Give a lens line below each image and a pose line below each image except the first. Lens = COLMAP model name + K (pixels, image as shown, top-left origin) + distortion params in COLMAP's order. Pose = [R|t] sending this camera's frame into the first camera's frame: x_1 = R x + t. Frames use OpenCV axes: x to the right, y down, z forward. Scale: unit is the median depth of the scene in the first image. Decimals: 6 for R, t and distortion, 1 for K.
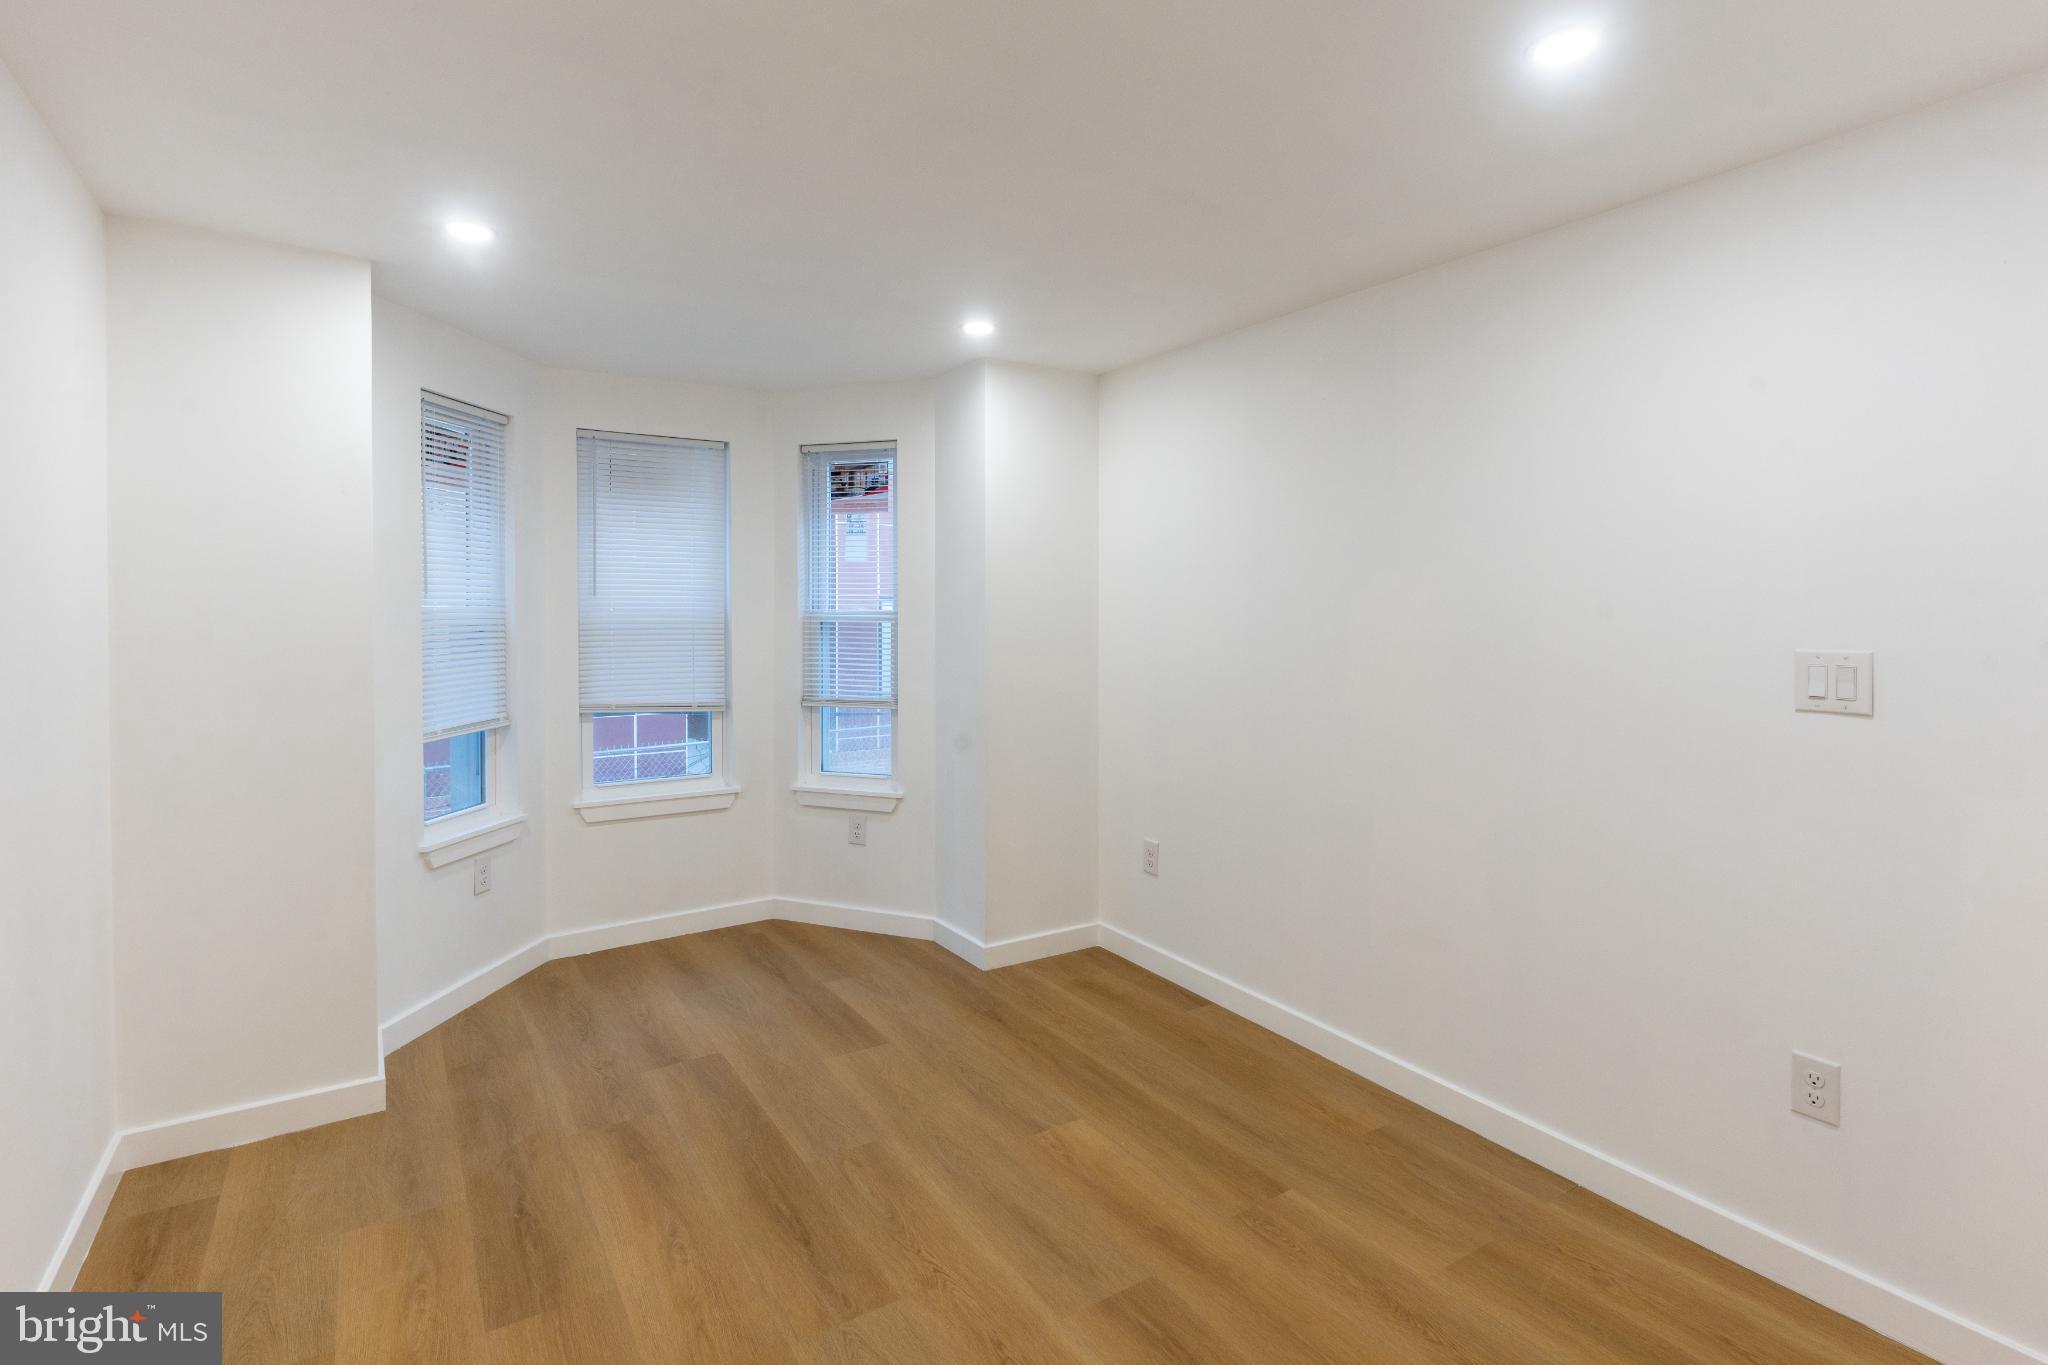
lens RADIAL K [[975.3, 0, 1042.9], [0, 975.3, 632.8], [0, 0, 1]] dist [0.003752, -0.000014]
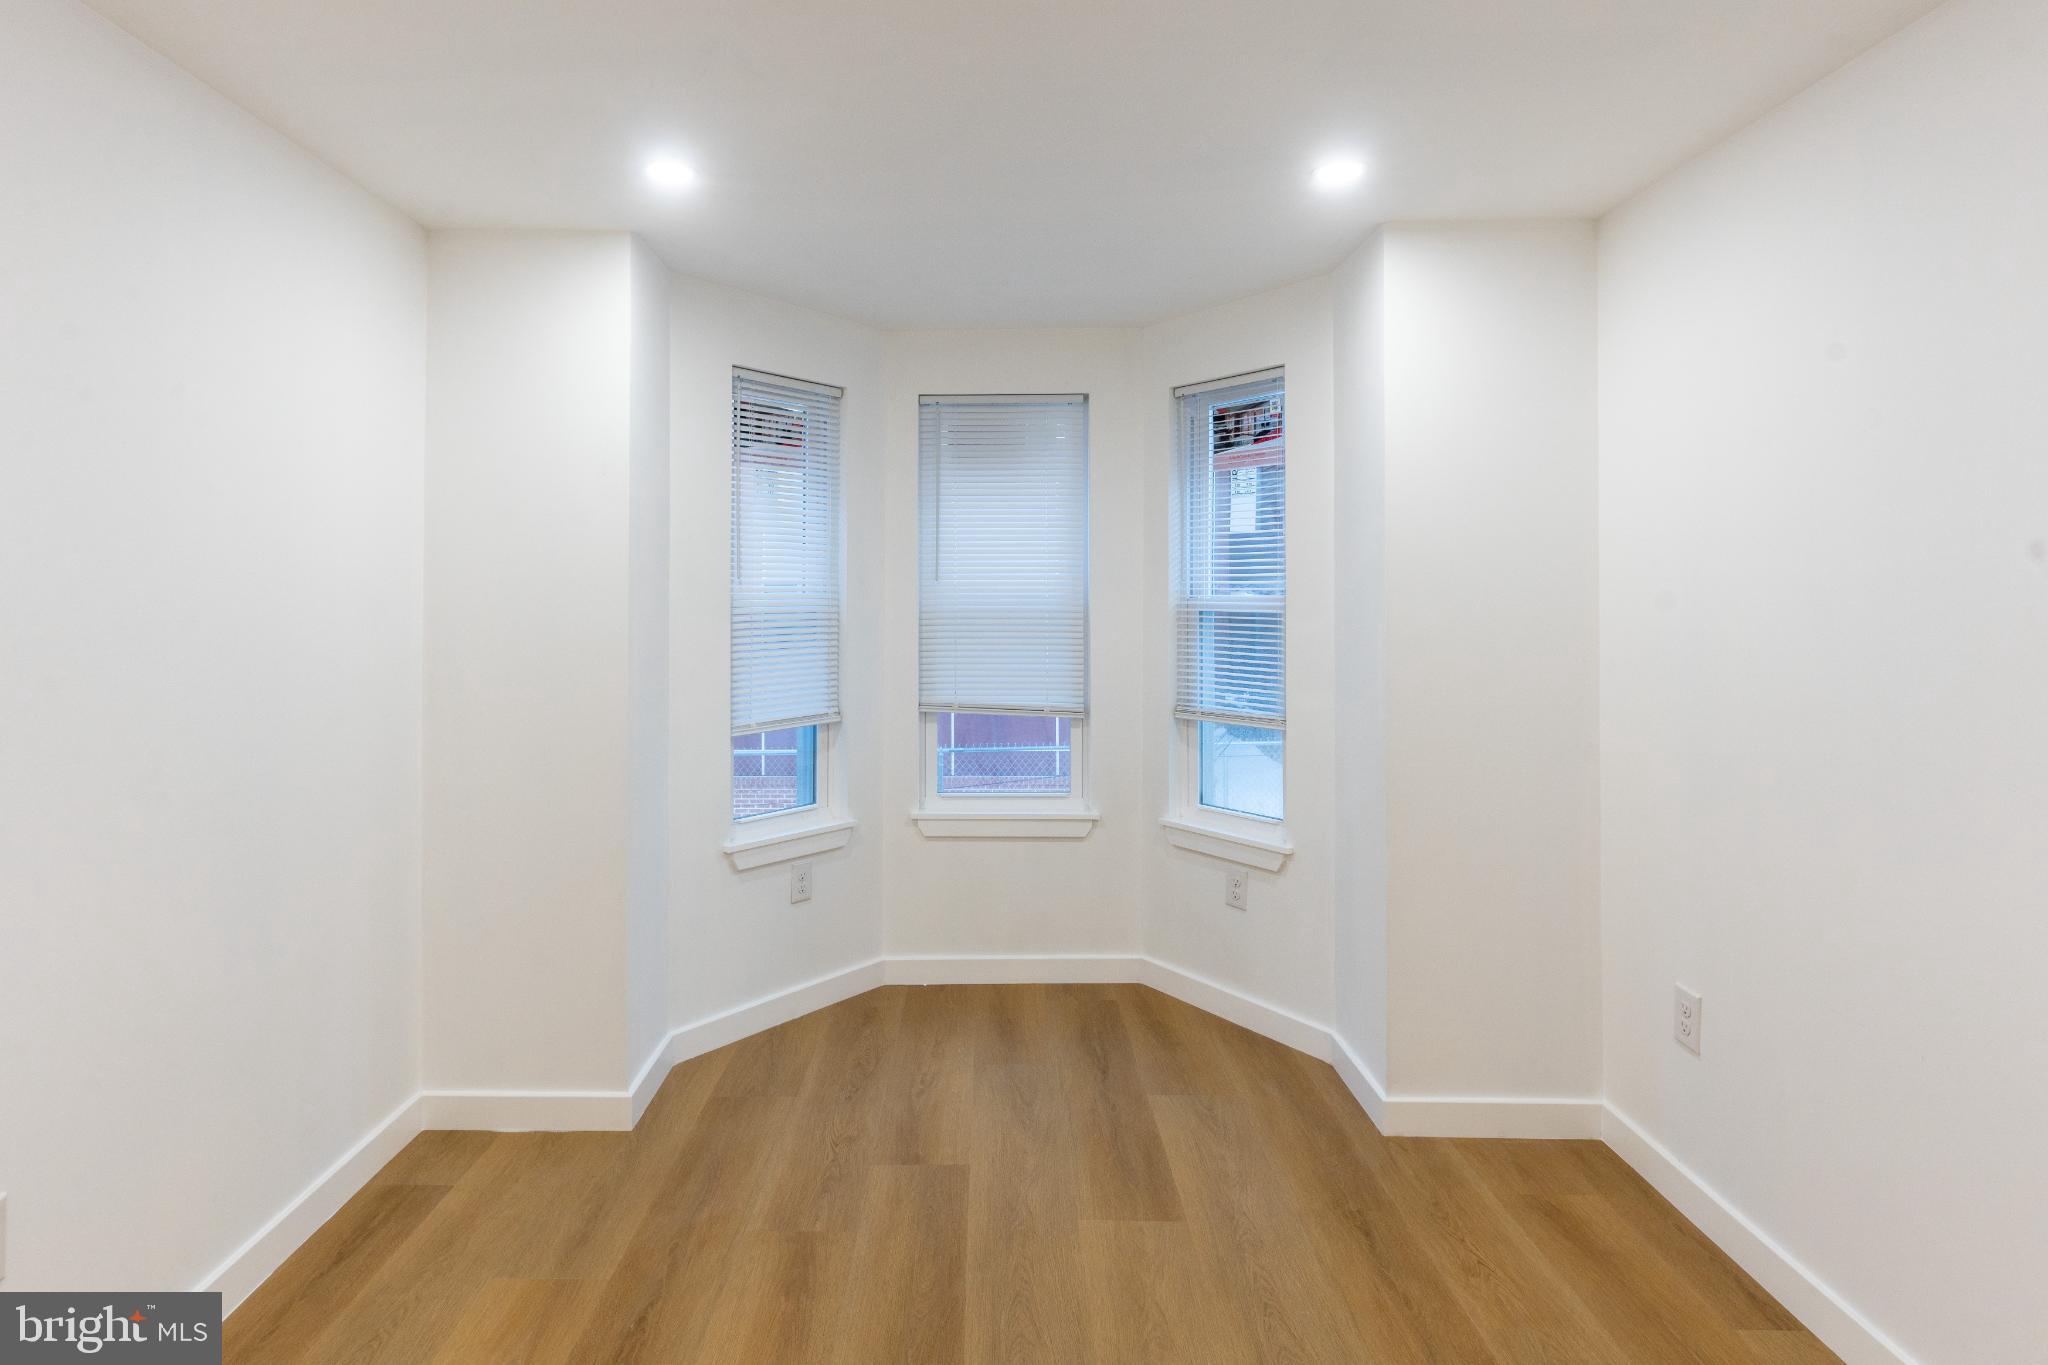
lens RADIAL K [[994.5, 0, 1097.4], [0, 994.5, 594.5], [0, 0, 1]] dist [0.000812, 0.000141]
pose [[0.821981, -0.005180, -0.569491, 0.181168], [-0.009933, 0.999676, -0.023430, -0.005515], [0.569428, 0.024916, 0.821663, 0.347252]]
